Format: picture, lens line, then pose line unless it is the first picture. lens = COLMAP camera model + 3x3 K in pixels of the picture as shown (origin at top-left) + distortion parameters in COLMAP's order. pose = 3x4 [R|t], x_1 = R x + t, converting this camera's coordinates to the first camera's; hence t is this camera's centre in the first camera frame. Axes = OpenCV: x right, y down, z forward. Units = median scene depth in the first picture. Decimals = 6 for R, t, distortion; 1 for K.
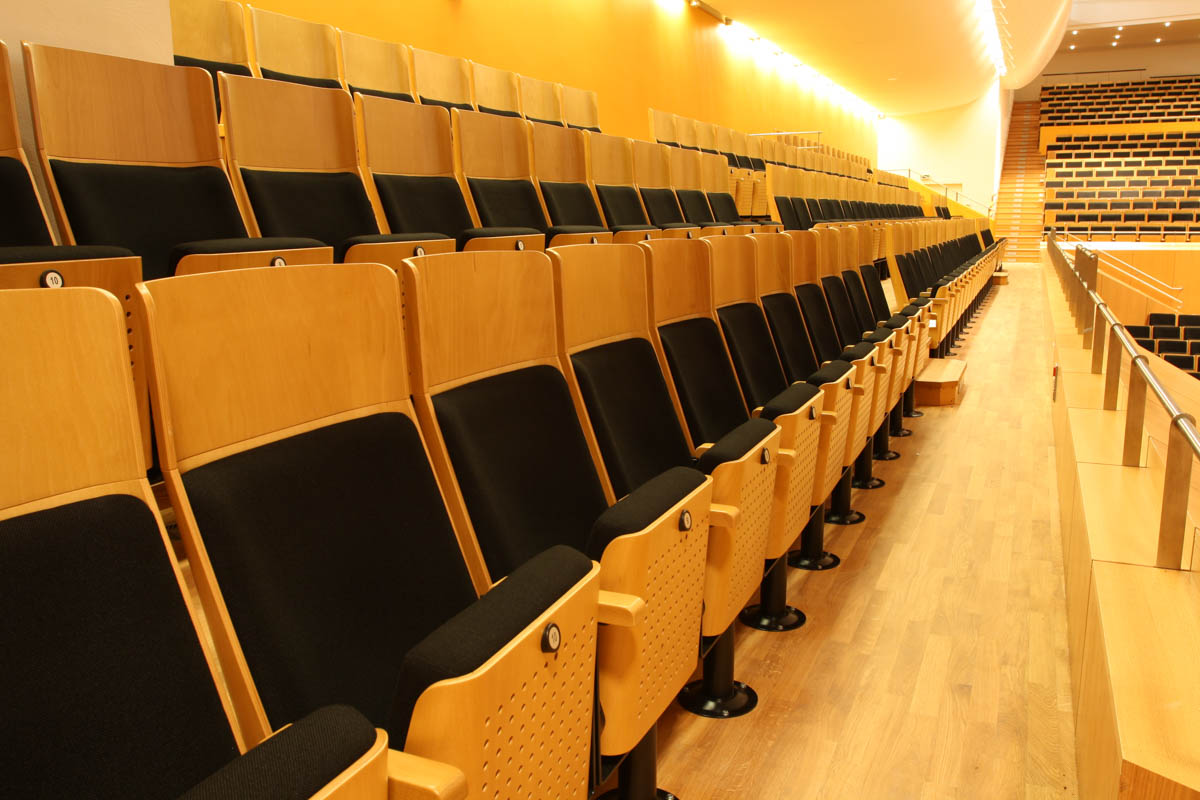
lens RADIAL K [[913.1, 0, 600.0], [0, 913.1, 400.0], [0, 0, 1]] dist [-0.047378, 0.001184]
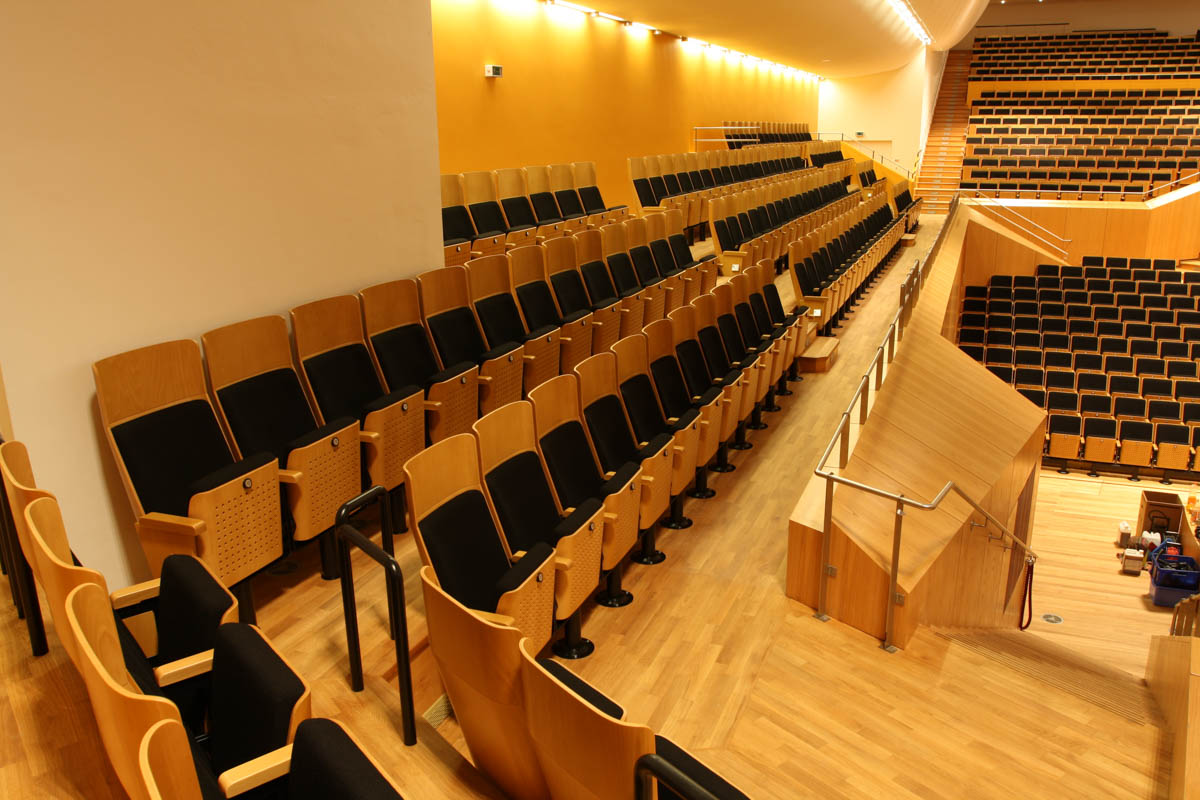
lens RADIAL K [[913.1, 0, 600.0], [0, 913.1, 400.0], [0, 0, 1]] dist [-0.047378, 0.001184]
pose [[0.998871, -0.010294, 0.046371, -0.021876], [0.006149, 0.996043, 0.088664, -0.025902], [-0.047100, -0.088278, 0.994982, -0.164651]]
